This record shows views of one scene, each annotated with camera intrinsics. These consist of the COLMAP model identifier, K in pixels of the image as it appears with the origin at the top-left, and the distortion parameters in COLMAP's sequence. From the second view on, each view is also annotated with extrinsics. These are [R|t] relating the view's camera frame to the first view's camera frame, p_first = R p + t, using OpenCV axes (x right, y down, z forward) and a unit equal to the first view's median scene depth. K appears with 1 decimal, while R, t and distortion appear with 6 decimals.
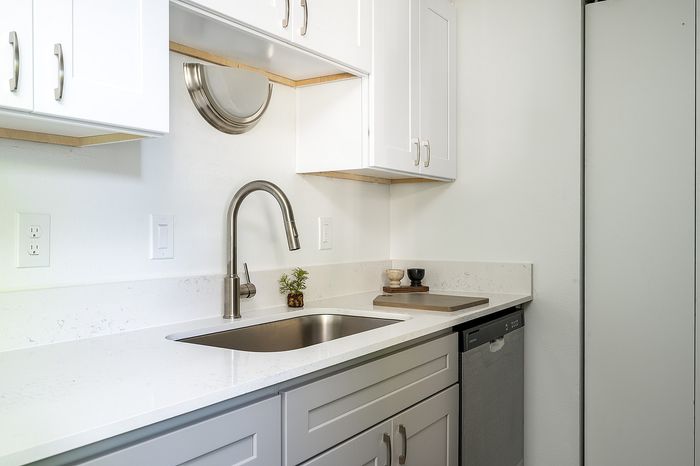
lens RADIAL K [[565.5, 0, 354.4], [0, 565.5, 236.4], [0, 0, 1]] dist [0.002070, 0.012651]
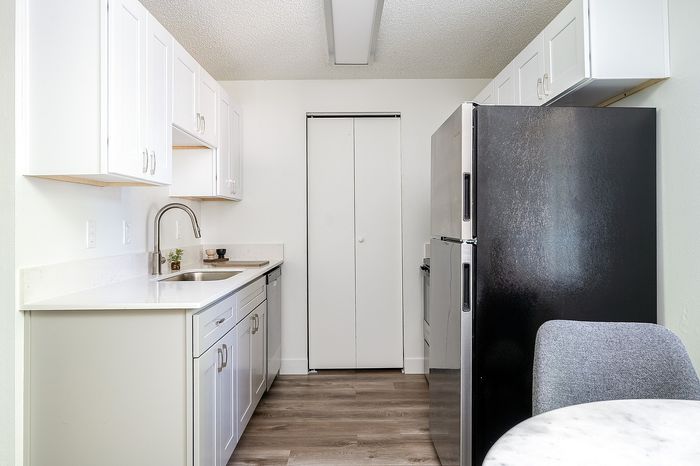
lens RADIAL K [[489.9, 0, 345.7], [0, 489.9, 214.8], [0, 0, 1]] dist [-0.001468, -0.002363]
pose [[0.827918, 0.012021, 0.560720, -0.578032], [0.004096, 0.999614, -0.027477, -0.007709], [-0.560834, 0.025045, 0.827550, -0.669477]]
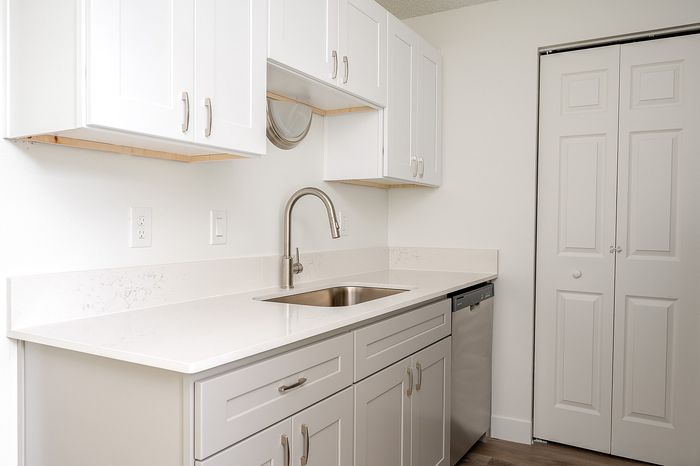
lens RADIAL K [[508.8, 0, 349.6], [0, 508.8, 232.0], [0, 0, 1]] dist [0.025766, -0.001182]
pose [[0.998331, 0.006671, 0.057362, -0.128746], [-0.007013, 0.999959, 0.005776, 0.001730], [-0.057321, -0.006169, 0.998337, -0.214790]]
